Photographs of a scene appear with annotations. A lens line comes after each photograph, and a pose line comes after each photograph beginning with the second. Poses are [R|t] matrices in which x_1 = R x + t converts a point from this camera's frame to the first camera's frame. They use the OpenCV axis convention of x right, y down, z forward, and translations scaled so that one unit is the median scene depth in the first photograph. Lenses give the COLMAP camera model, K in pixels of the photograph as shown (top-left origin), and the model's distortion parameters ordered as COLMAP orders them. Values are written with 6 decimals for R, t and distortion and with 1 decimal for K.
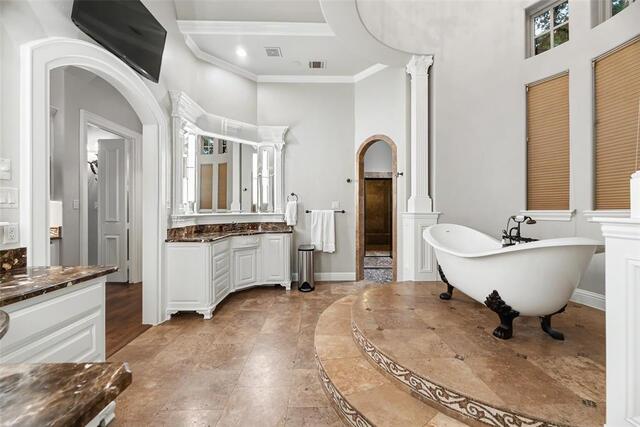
lens RADIAL K [[258.2, 0, 320.0], [0, 258.2, 213.5], [0, 0, 1]] dist [-0.000687, 0.000069]
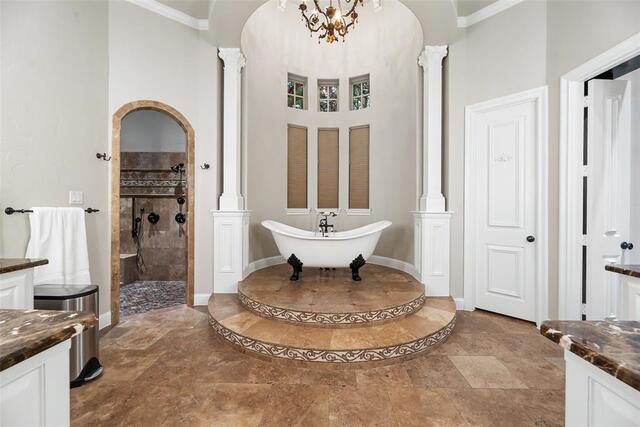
lens RADIAL K [[264.5, 0, 320.3], [0, 264.5, 209.7], [0, 0, 1]] dist [0.001237, 0.000196]
pose [[0.036603, -0.006517, 0.999309, -0.775672], [0.008435, 0.999945, 0.006212, -0.013648], [-0.999294, 0.008202, 0.036656, 0.824007]]
